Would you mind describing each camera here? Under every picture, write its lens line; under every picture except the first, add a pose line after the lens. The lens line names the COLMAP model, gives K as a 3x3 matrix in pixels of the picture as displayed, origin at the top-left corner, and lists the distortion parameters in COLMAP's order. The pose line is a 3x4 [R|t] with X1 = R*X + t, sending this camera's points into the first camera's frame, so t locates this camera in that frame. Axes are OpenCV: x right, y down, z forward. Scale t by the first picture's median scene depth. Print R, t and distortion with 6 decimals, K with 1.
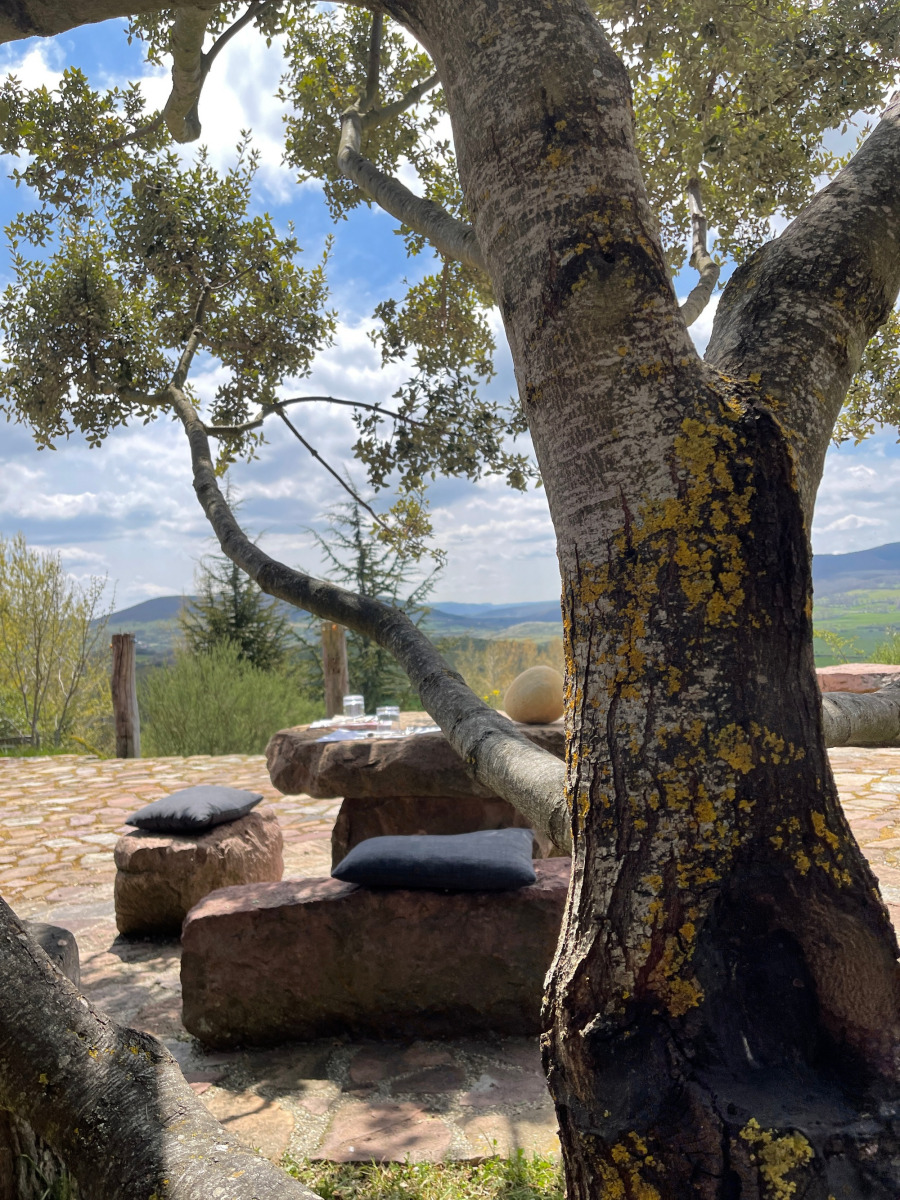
lens RADIAL K [[913.5, 0, 441.5], [0, 913.5, 591.8], [0, 0, 1]] dist [-0.004180, 0.003240]
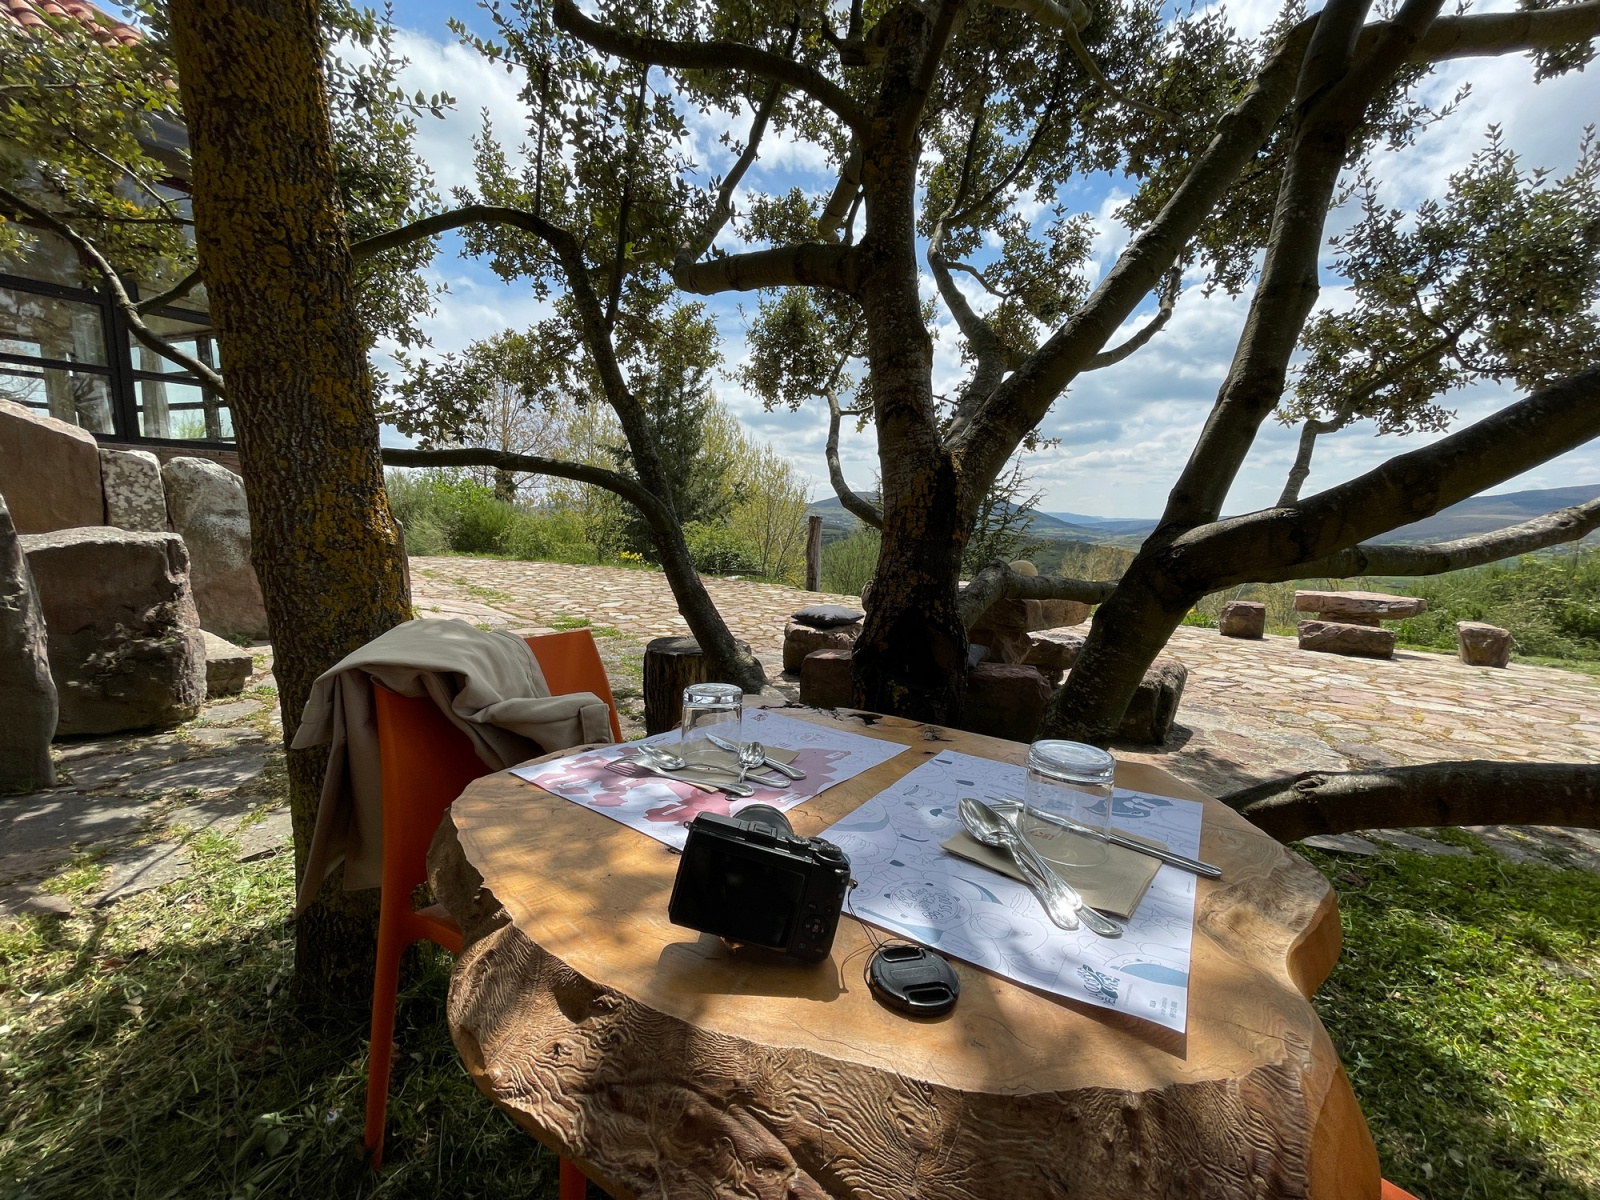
lens RADIAL K [[634.3, 0, 811.0], [0, 634.3, 605.6], [0, 0, 1]] dist [-0.002435, 0.000192]
pose [[0.930322, 0.135735, -0.340701, 0.124128], [-0.074896, 0.979727, 0.185810, -0.018067], [0.359015, -0.147346, 0.921627, -0.184640]]
